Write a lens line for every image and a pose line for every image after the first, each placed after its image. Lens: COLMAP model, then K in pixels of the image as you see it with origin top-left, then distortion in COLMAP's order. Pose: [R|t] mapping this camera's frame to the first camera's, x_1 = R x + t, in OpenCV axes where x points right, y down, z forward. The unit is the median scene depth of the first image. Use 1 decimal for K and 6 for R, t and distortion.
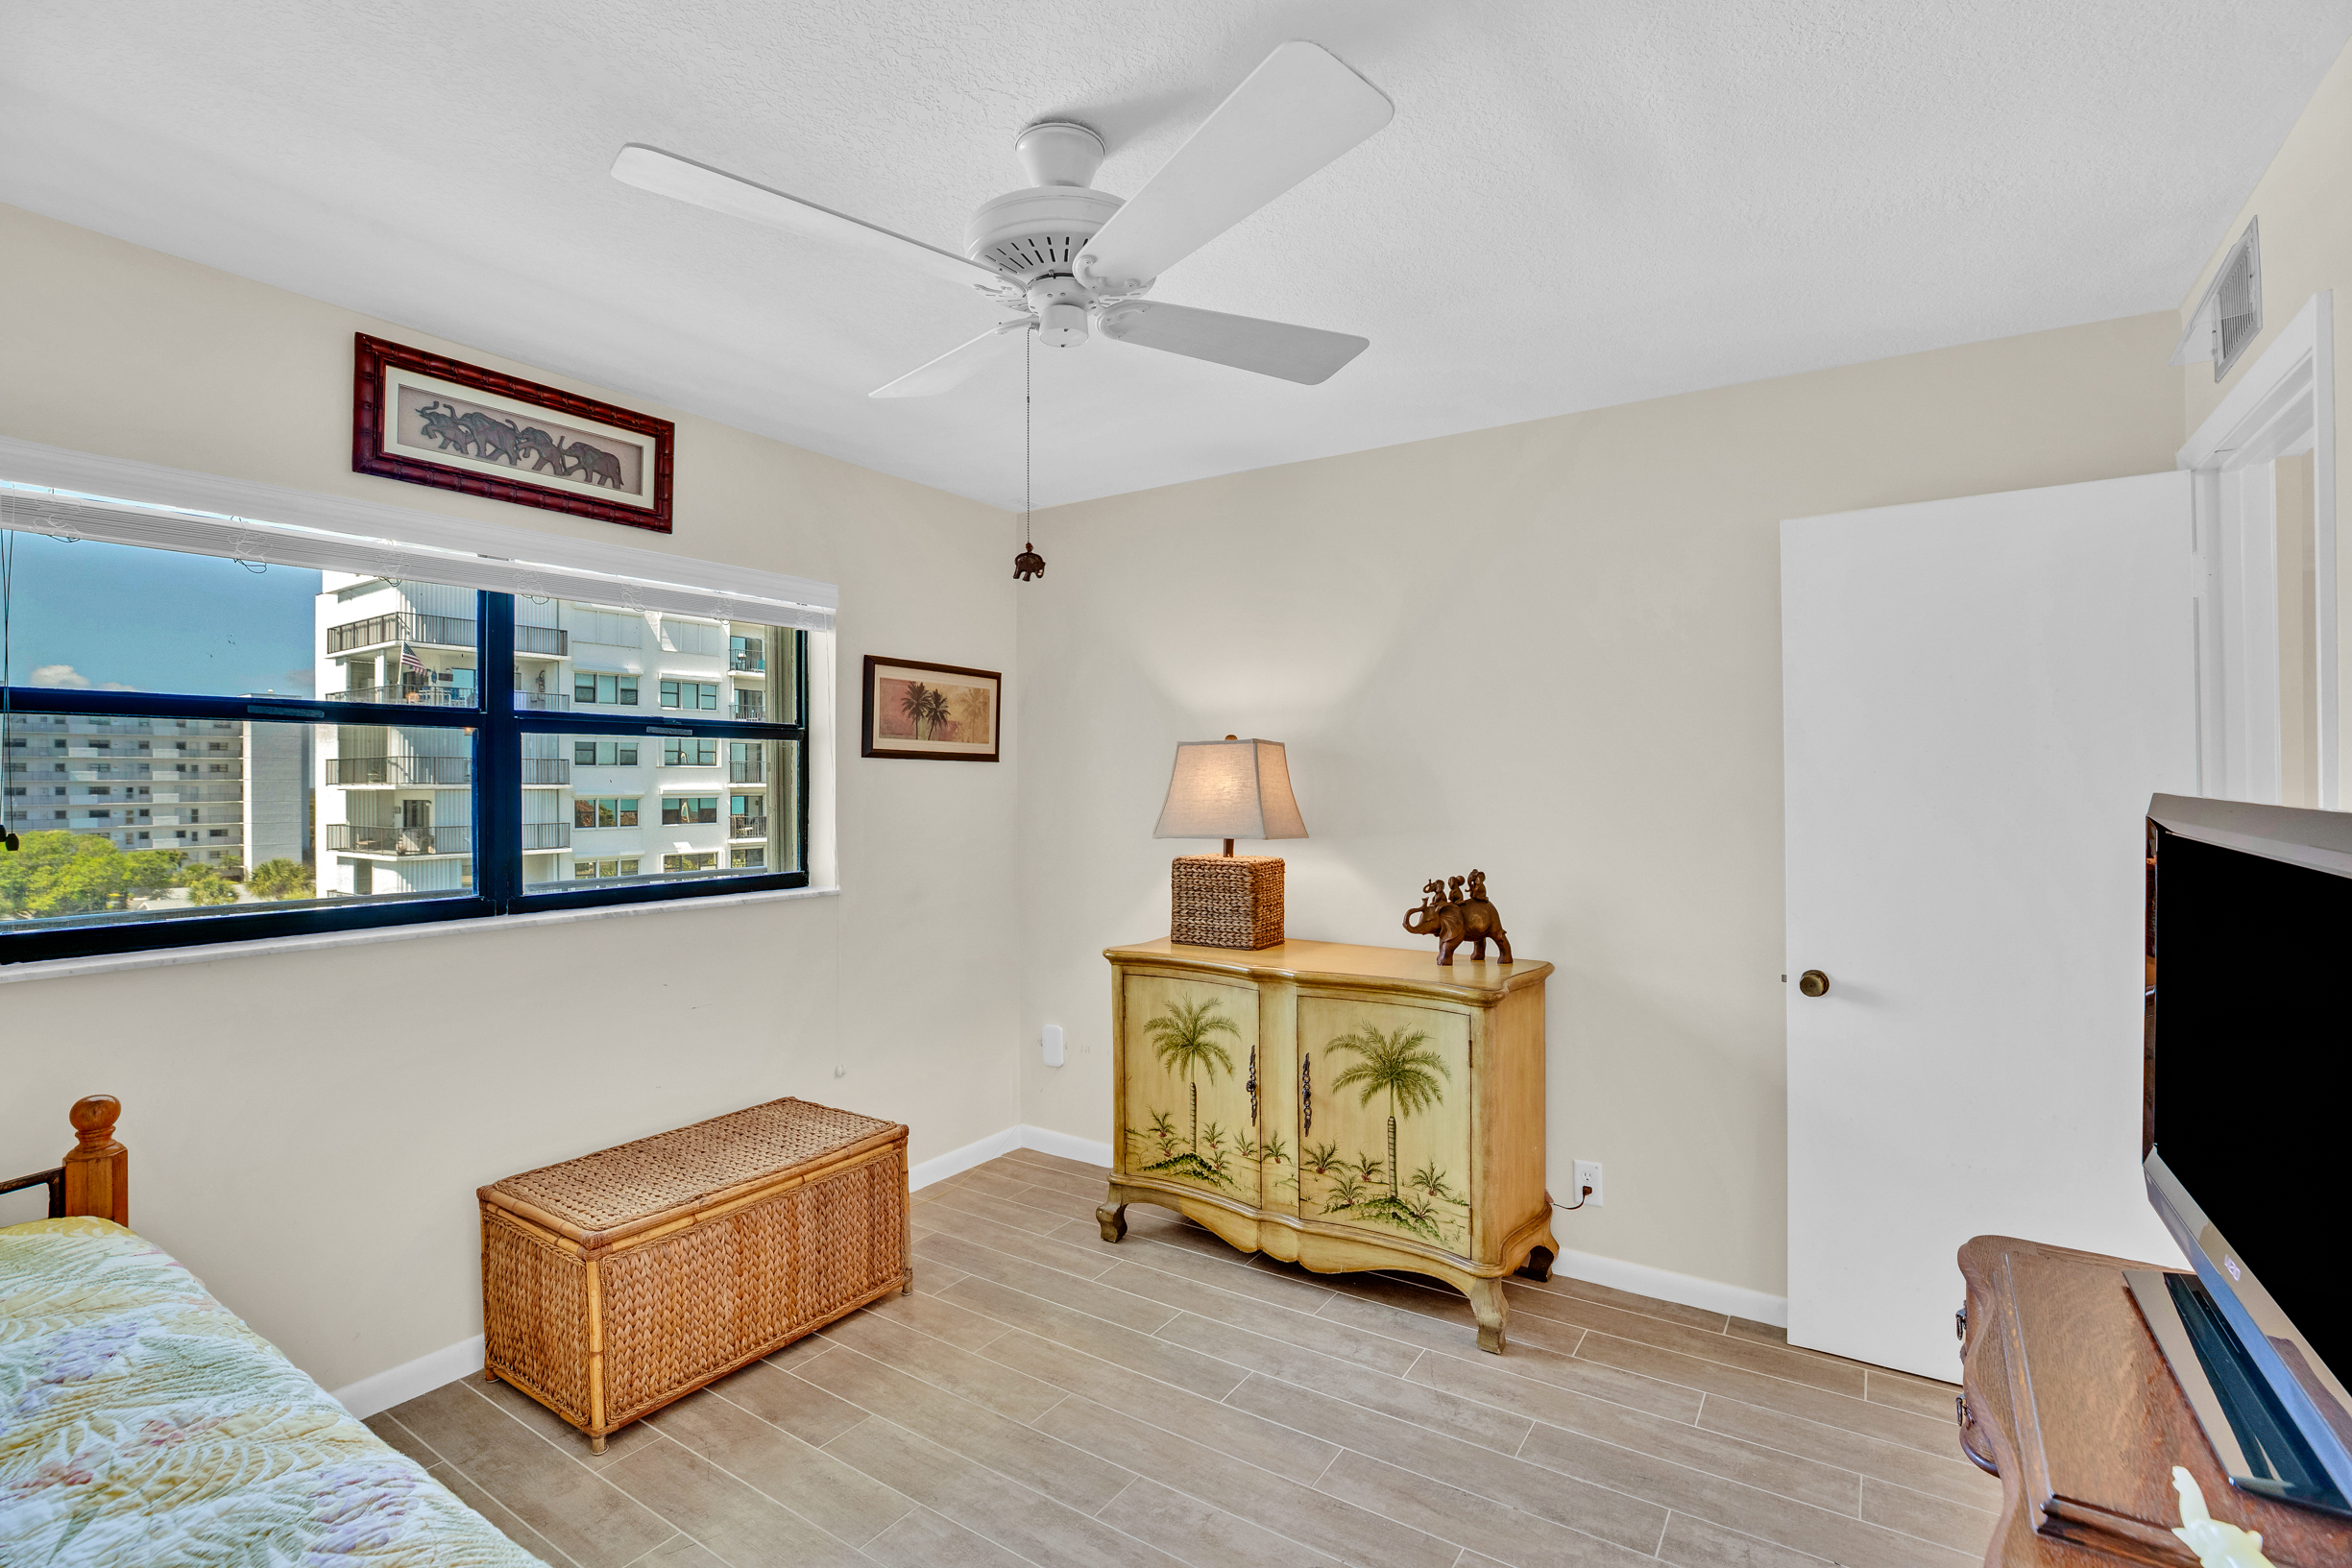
lens RADIAL K [[1079.8, 0, 1185.5], [0, 1079.8, 776.0], [0, 0, 1]] dist [-0.045856, 0.013363]
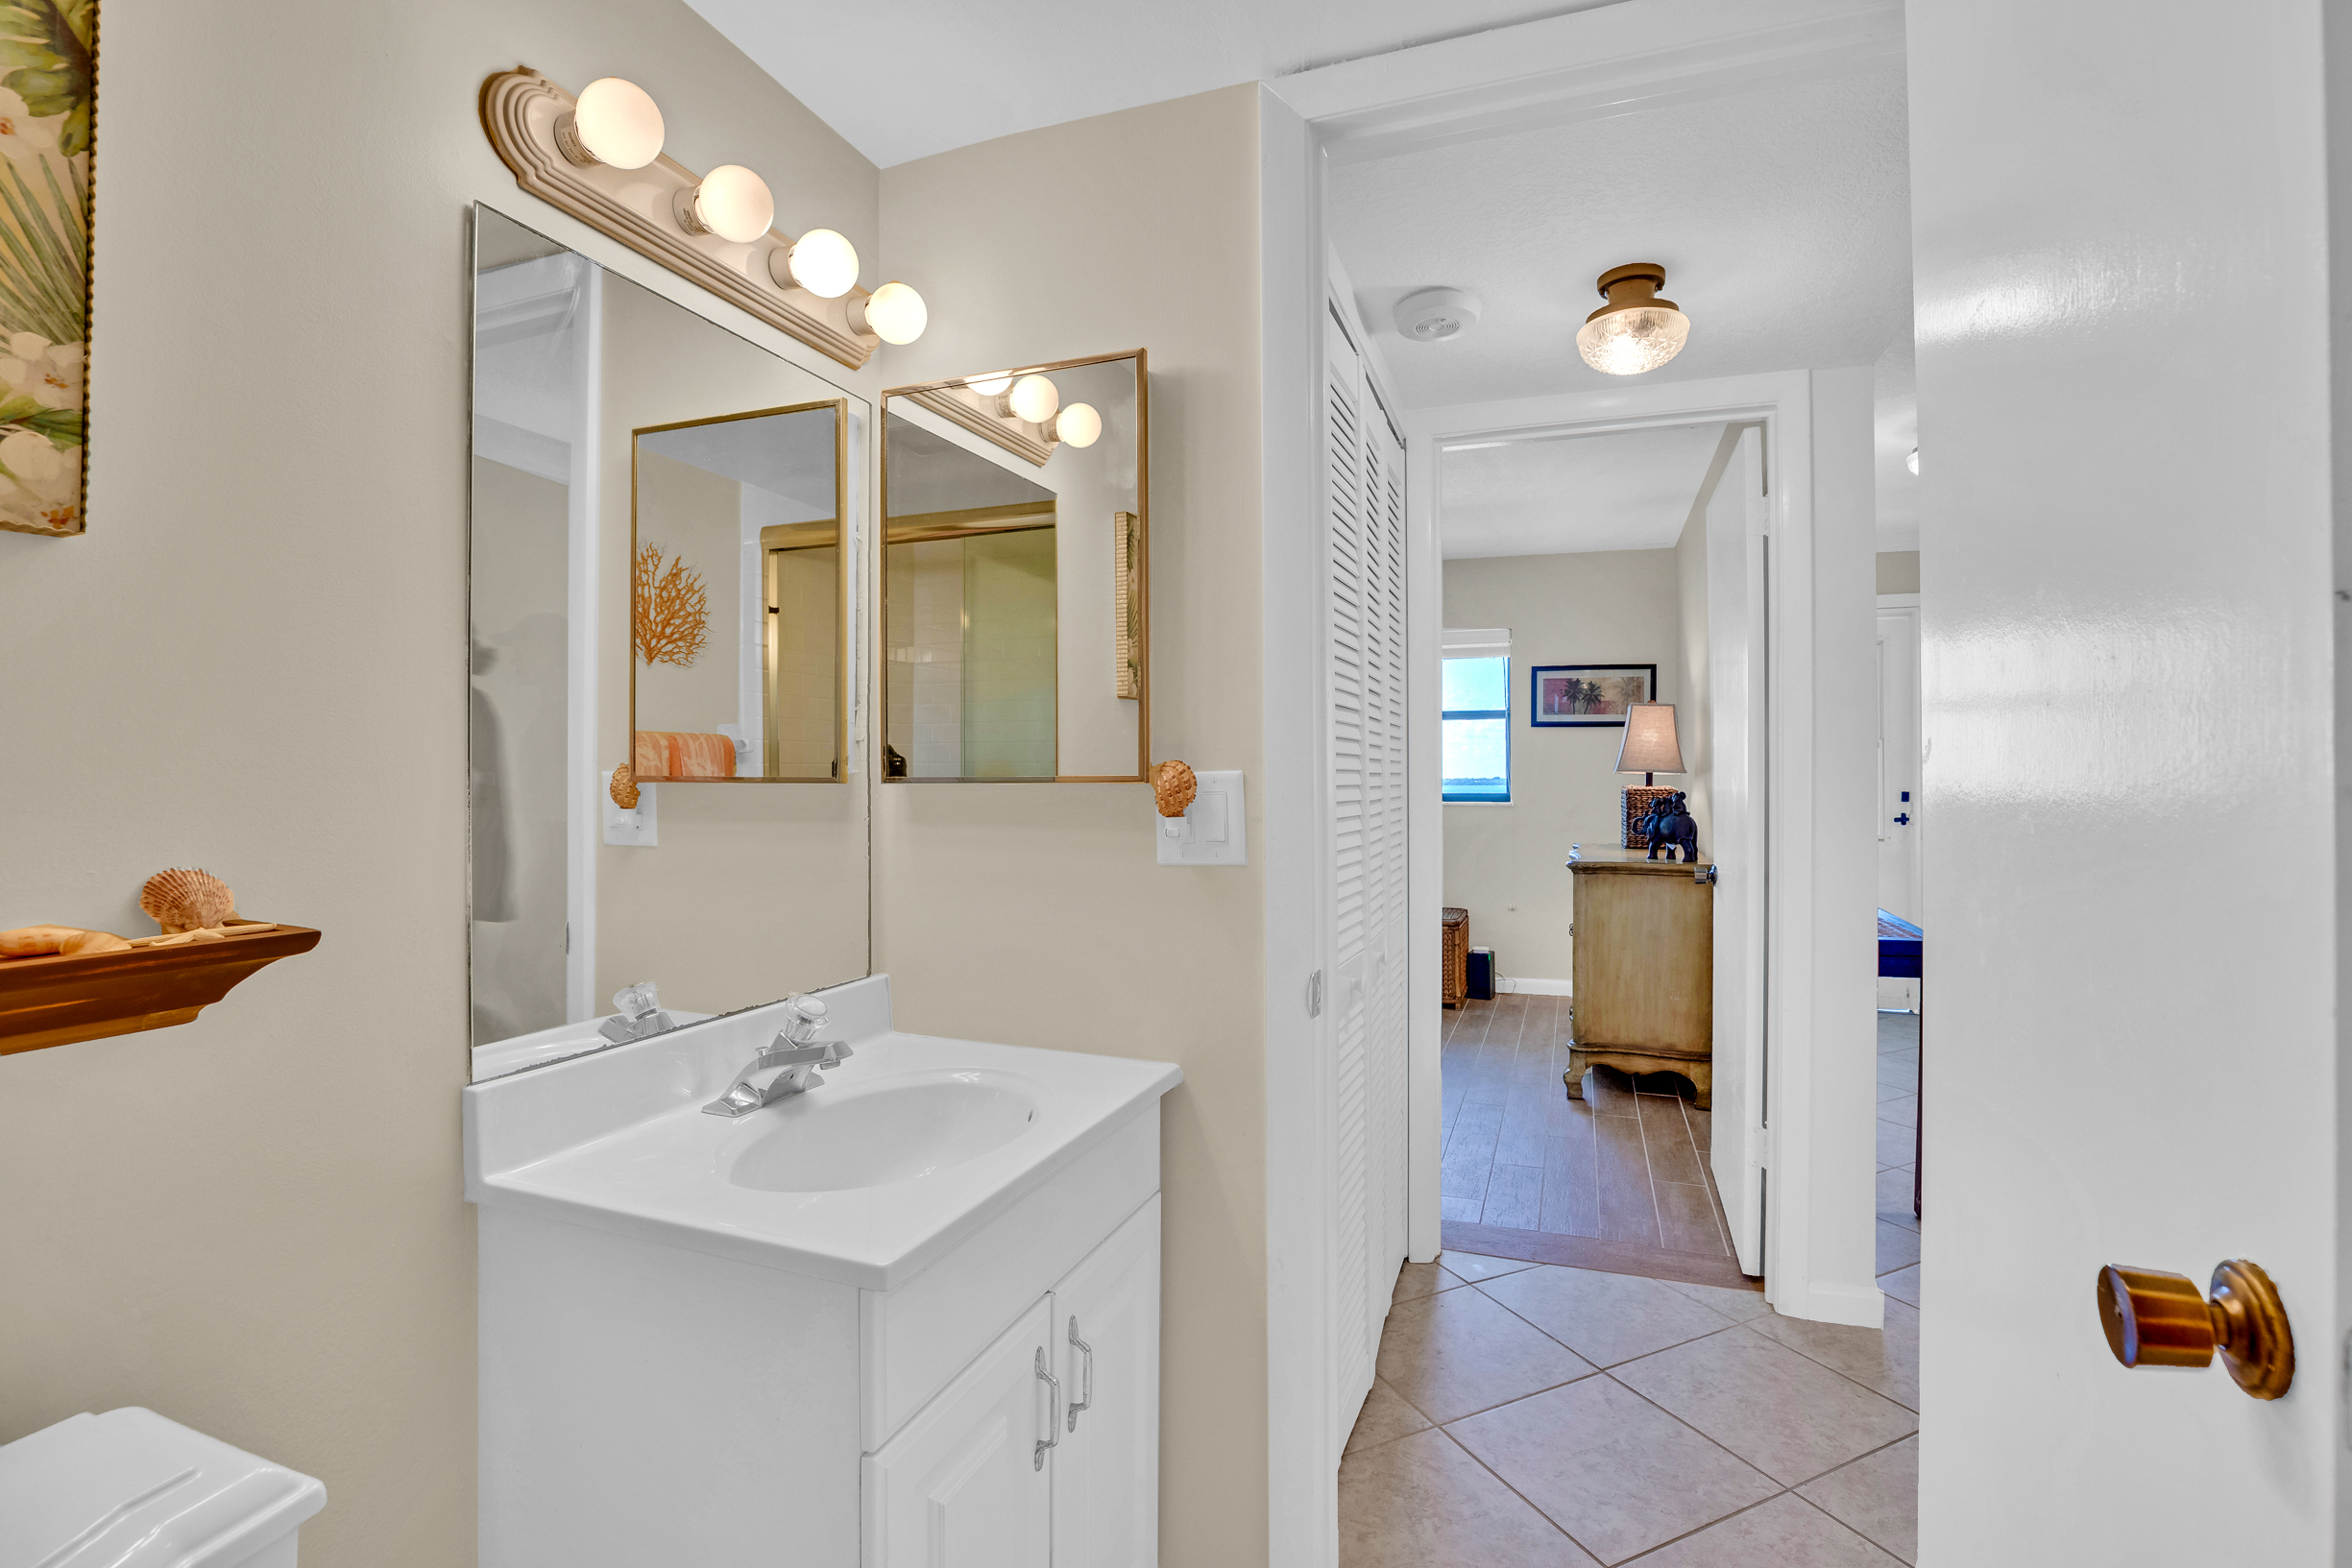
lens RADIAL K [[1079.8, 0, 1185.5], [0, 1079.8, 776.0], [0, 0, 1]] dist [-0.045856, 0.013363]
pose [[0.229725, 0.003276, -0.973250, 1.547882], [0.004146, 0.999982, 0.004344, 0.063657], [0.973247, -0.005033, 0.229708, 0.101331]]
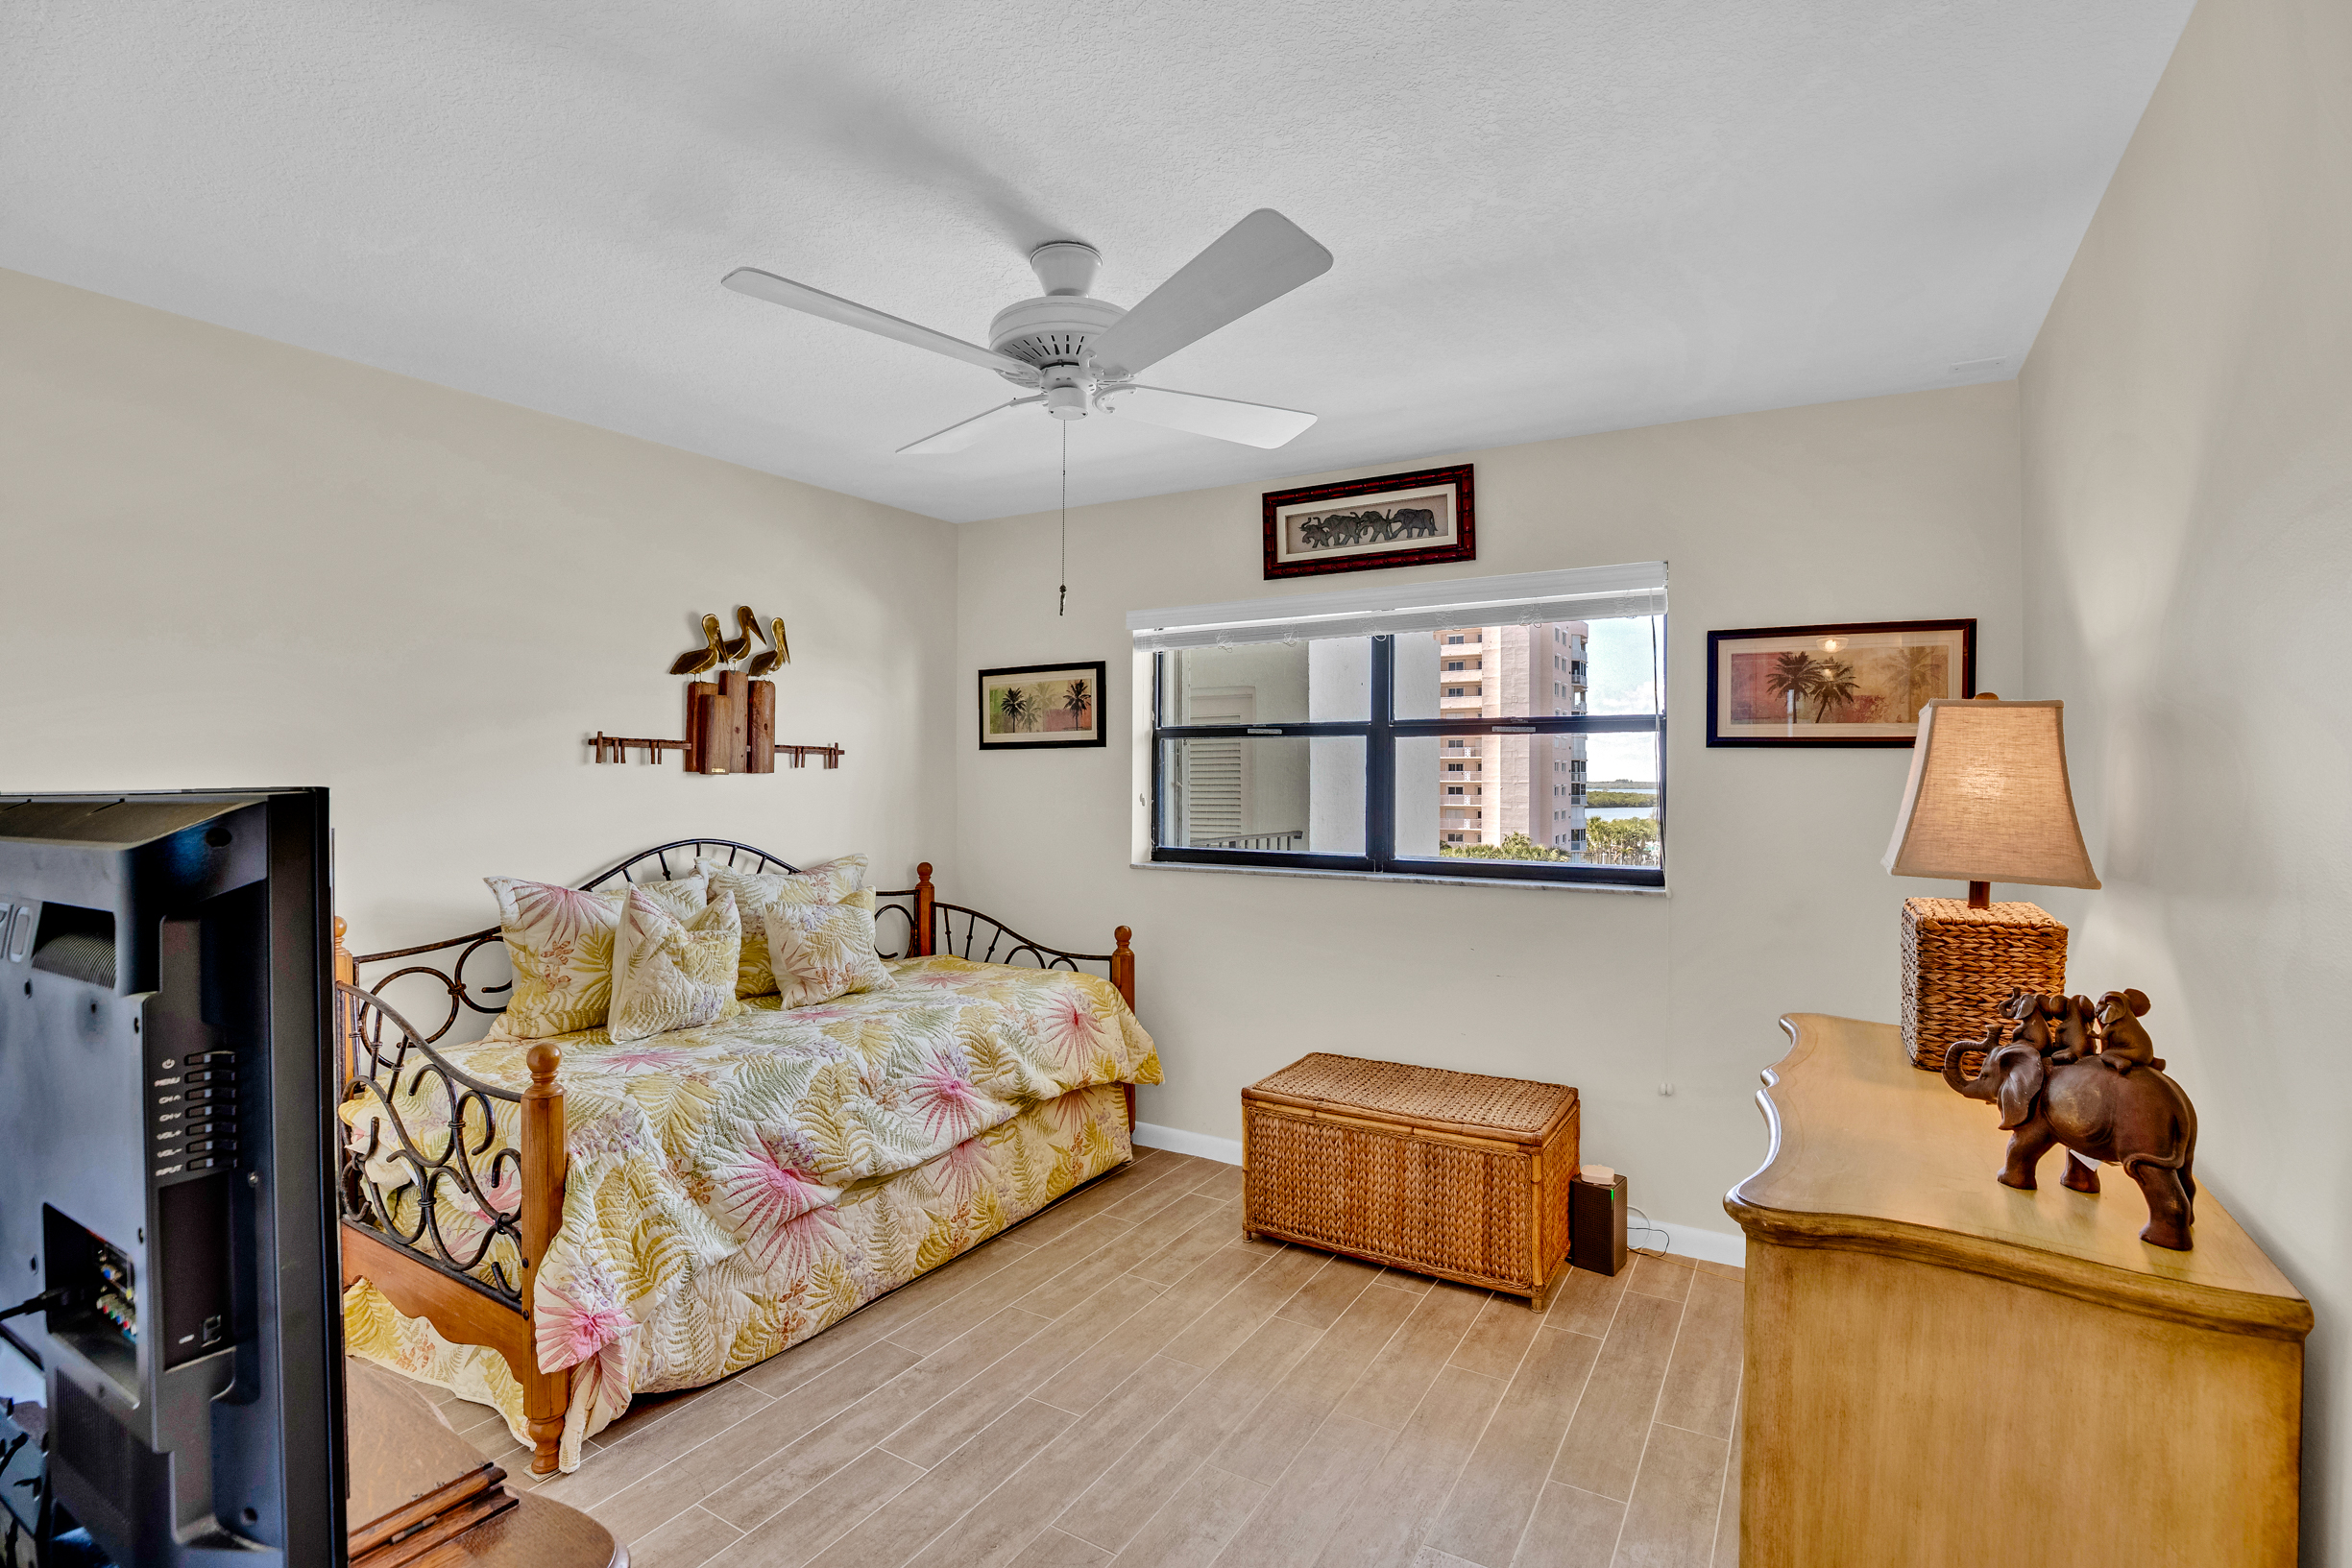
lens RADIAL K [[1079.8, 0, 1185.5], [0, 1079.8, 776.0], [0, 0, 1]] dist [-0.045856, 0.013363]
pose [[0.037307, 0.001756, -0.999302, 0.708895], [0.000546, 0.999998, 0.001777, 0.005340], [0.999304, -0.000612, 0.037306, 0.682212]]
